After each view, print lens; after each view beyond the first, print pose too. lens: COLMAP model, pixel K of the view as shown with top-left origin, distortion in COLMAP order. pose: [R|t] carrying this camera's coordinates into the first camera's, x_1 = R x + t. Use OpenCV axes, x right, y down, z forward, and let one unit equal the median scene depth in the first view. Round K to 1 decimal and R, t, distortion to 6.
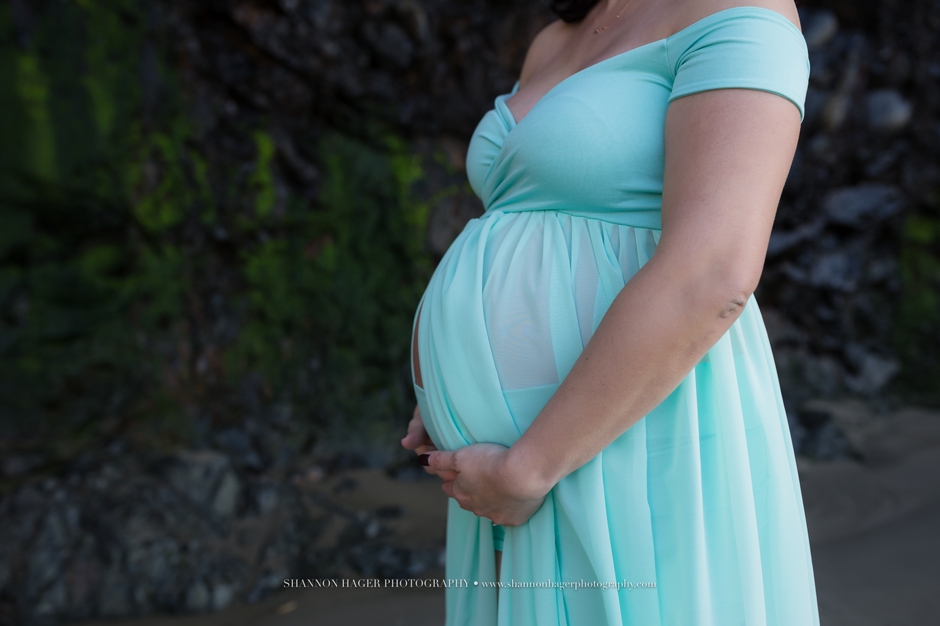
lens RADIAL K [[930.5, 0, 523.1], [0, 930.5, 312.4], [0, 0, 1]] dist [-0.057042, 0.040406]
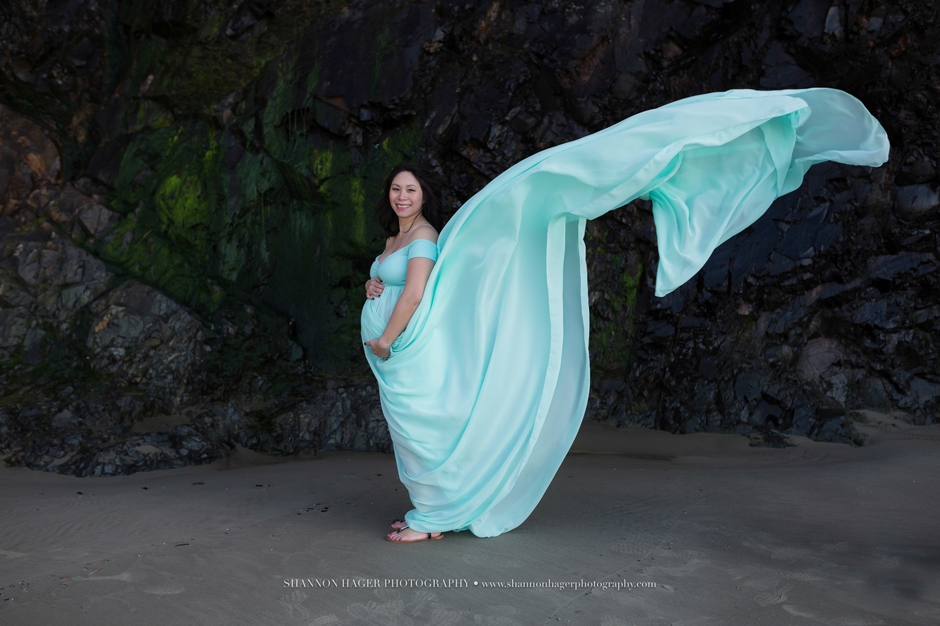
lens RADIAL K [[930.5, 0, 523.1], [0, 930.5, 312.4], [0, 0, 1]] dist [-0.057042, 0.040406]
pose [[0.923476, 0.049526, -0.380447, 0.713860], [-0.061354, 0.997935, -0.019019, 0.022807], [0.378719, 0.040905, 0.924607, -0.876626]]
